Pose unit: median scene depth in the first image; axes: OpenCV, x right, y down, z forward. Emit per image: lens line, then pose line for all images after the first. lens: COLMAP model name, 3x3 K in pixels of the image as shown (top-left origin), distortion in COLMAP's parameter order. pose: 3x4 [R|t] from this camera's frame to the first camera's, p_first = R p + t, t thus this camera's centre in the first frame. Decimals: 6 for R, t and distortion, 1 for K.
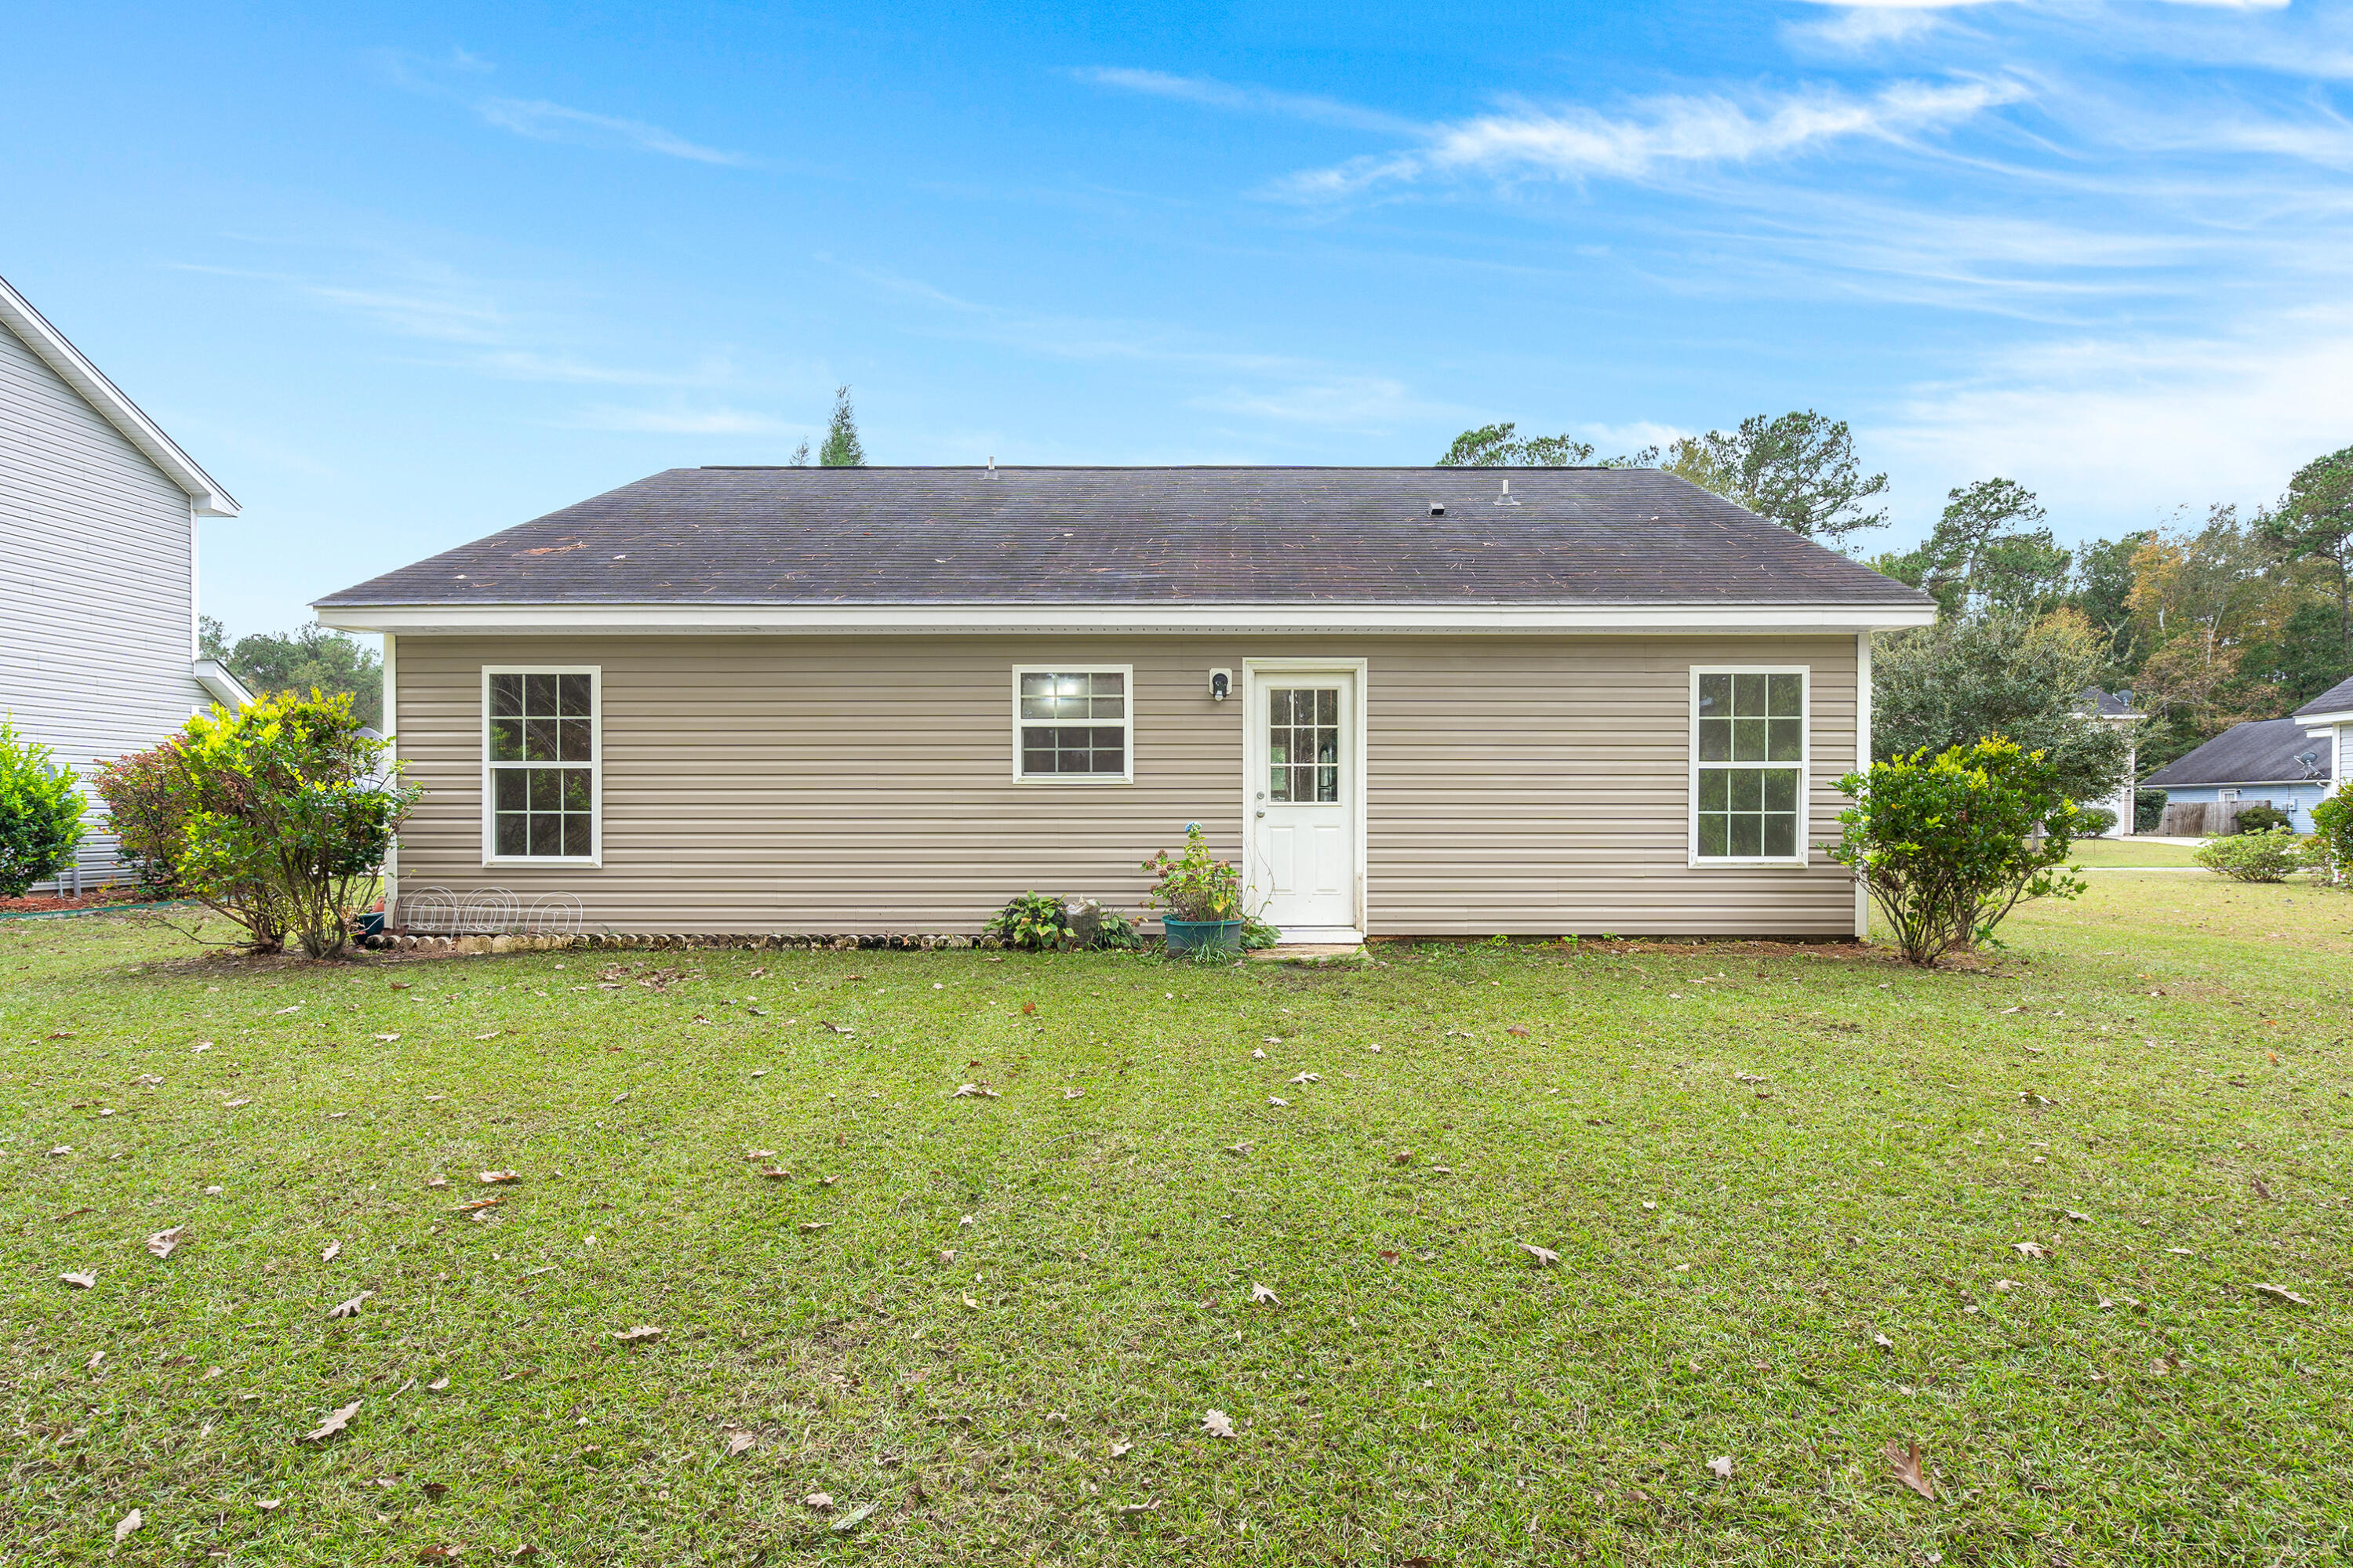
lens RADIAL K [[1043.2, 0, 1181.8], [0, 1043.2, 800.3], [0, 0, 1]] dist [-0.003226, 0.000206]
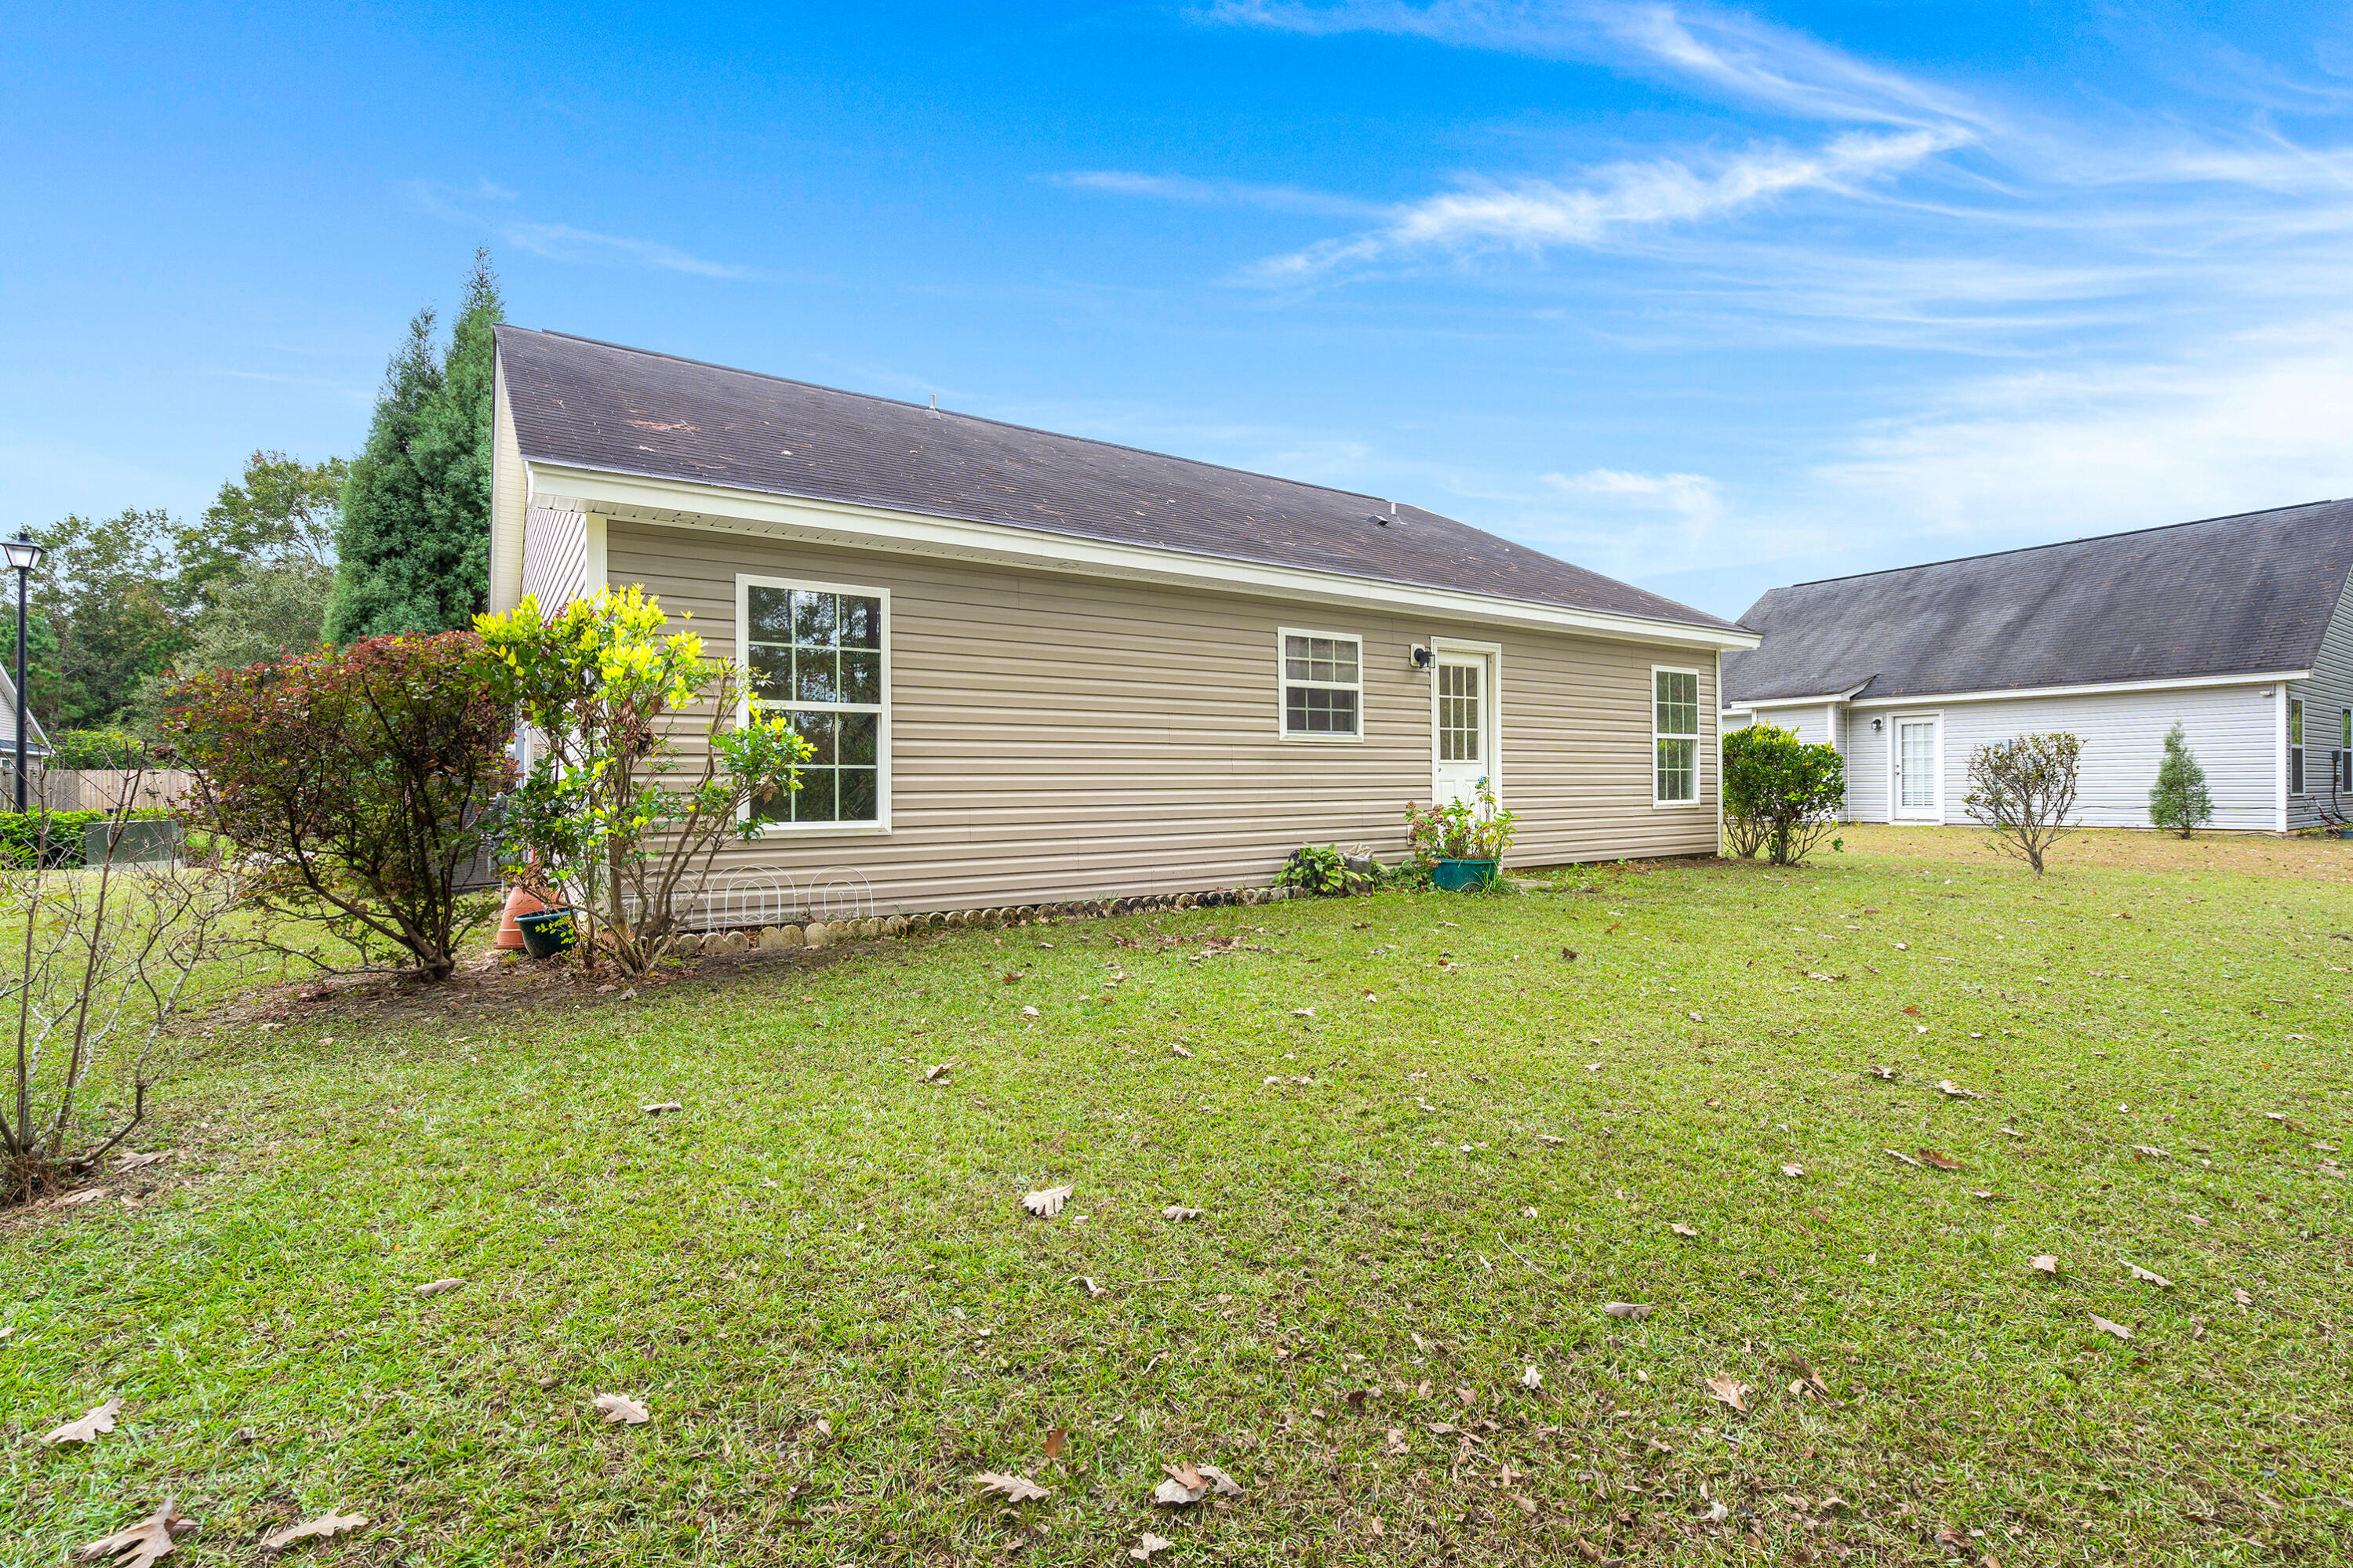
lens RADIAL K [[1043.2, 0, 1174.4], [0, 1043.2, 764.7], [0, 0, 1]] dist [-0.003226, 0.000206]
pose [[0.830528, 0.004620, 0.556958, -0.830054], [-0.011292, 0.999900, 0.008544, 0.000282], [-0.556863, -0.013385, 0.830497, 0.189853]]
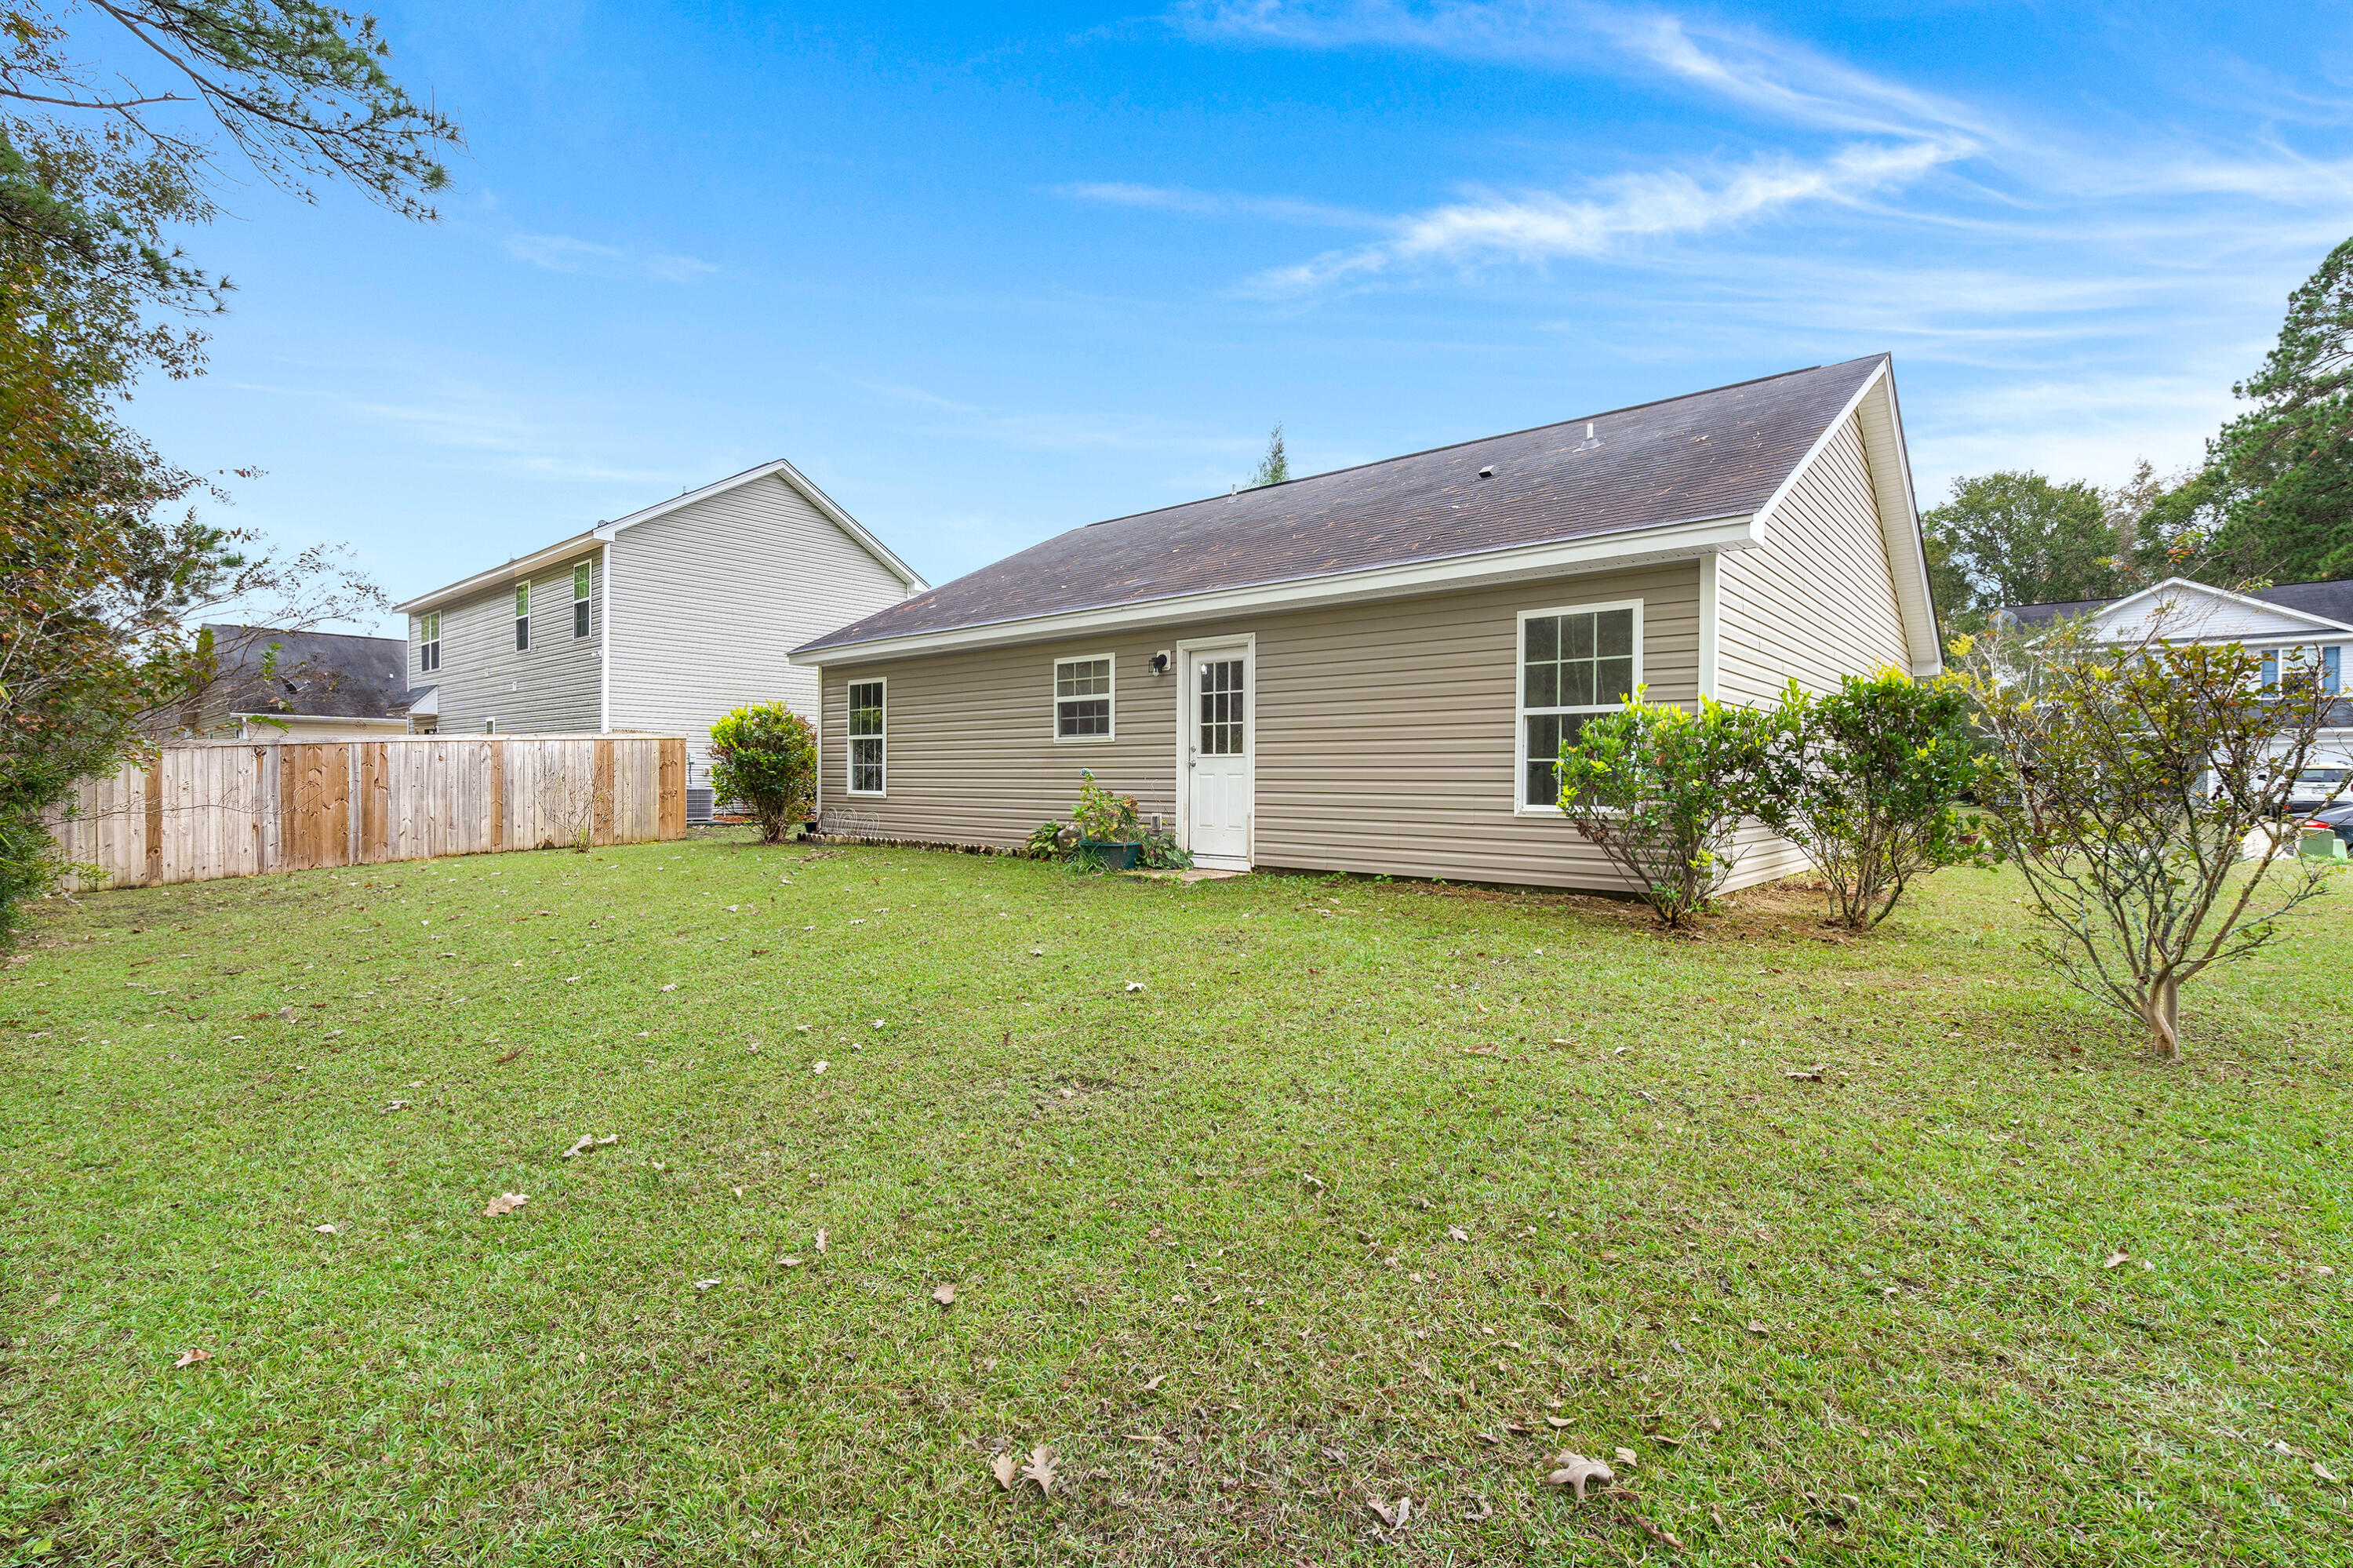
lens RADIAL K [[1043.2, 0, 1190.8], [0, 1043.2, 789.5], [0, 0, 1]] dist [-0.003226, 0.000206]
pose [[0.763296, 0.010787, -0.645959, 0.893909], [0.000744, 0.999845, 0.017575, 0.021931], [0.646049, -0.013895, 0.763169, 0.039725]]
